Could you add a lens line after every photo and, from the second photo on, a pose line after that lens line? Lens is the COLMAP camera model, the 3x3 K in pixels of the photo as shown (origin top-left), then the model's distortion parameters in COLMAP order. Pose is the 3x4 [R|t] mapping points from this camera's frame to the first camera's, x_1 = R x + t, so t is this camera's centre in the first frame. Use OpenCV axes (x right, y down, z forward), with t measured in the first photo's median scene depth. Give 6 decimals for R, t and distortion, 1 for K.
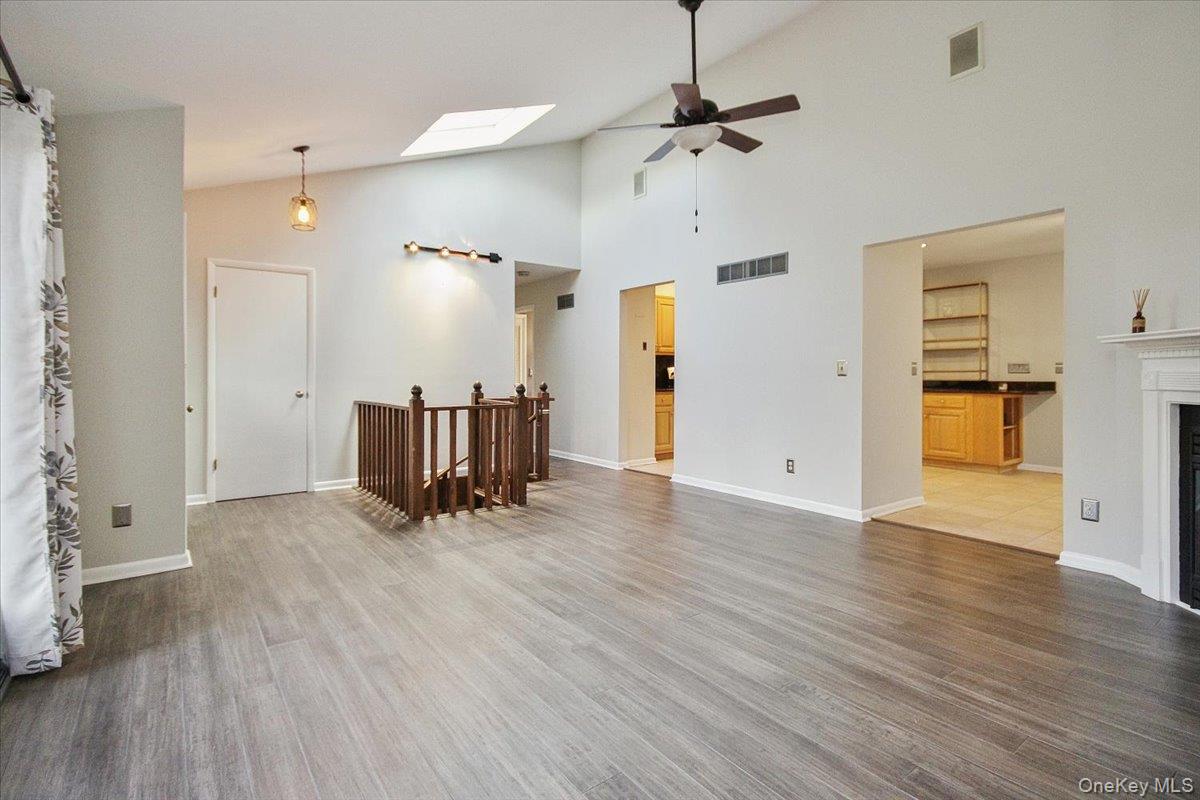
lens RADIAL K [[575.0, 0, 600.3], [0, 575.0, 372.8], [0, 0, 1]] dist [0.002891, 0.000323]
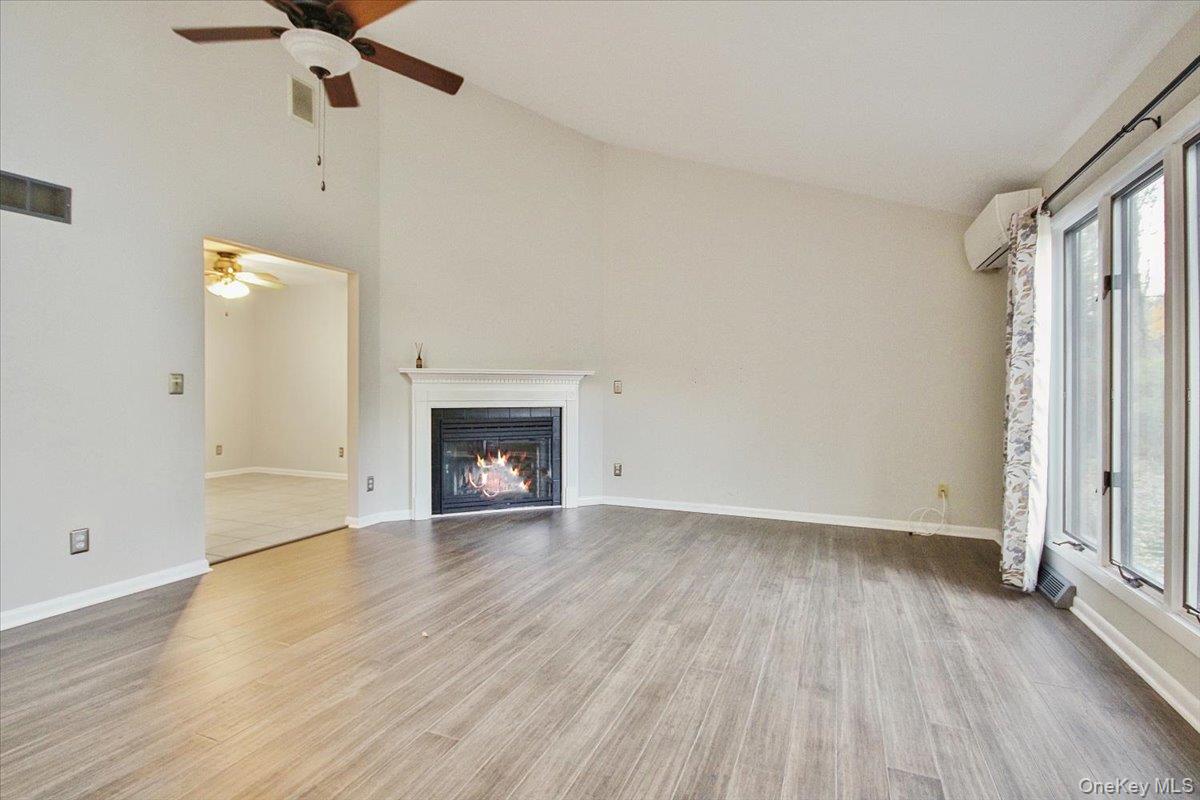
lens RADIAL K [[560.8, 0, 595.1], [0, 560.8, 395.3], [0, 0, 1]] dist [0.020492, -0.001288]
pose [[-0.497104, -0.008493, 0.867650, -0.855562], [-0.009109, 0.999948, 0.004569, -0.001159], [-0.867643, -0.005632, -0.497155, 1.516033]]
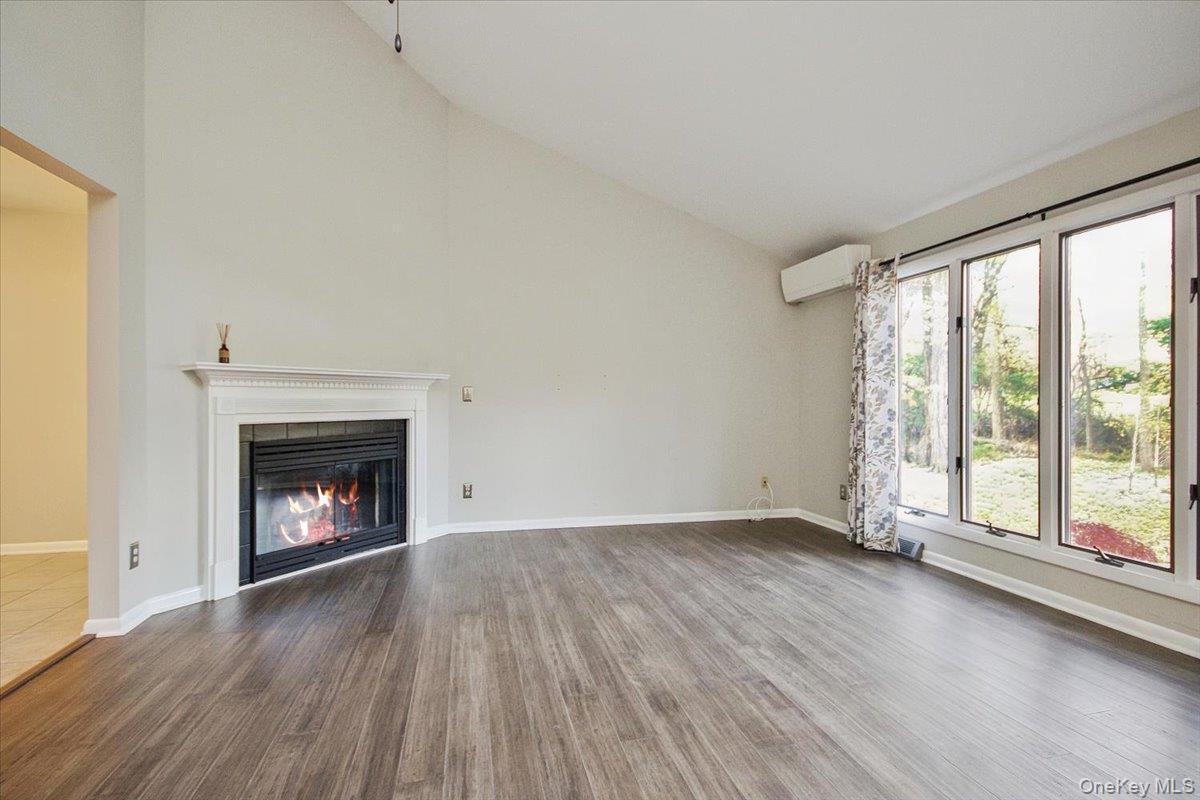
lens RADIAL K [[562.8, 0, 593.6], [0, 562.8, 404.4], [0, 0, 1]] dist [0.020970, -0.000226]
pose [[-0.914115, -0.007199, 0.405391, -0.172865], [-0.006912, 0.999974, 0.002174, 0.003126], [-0.405396, -0.000815, -0.914141, 1.880604]]
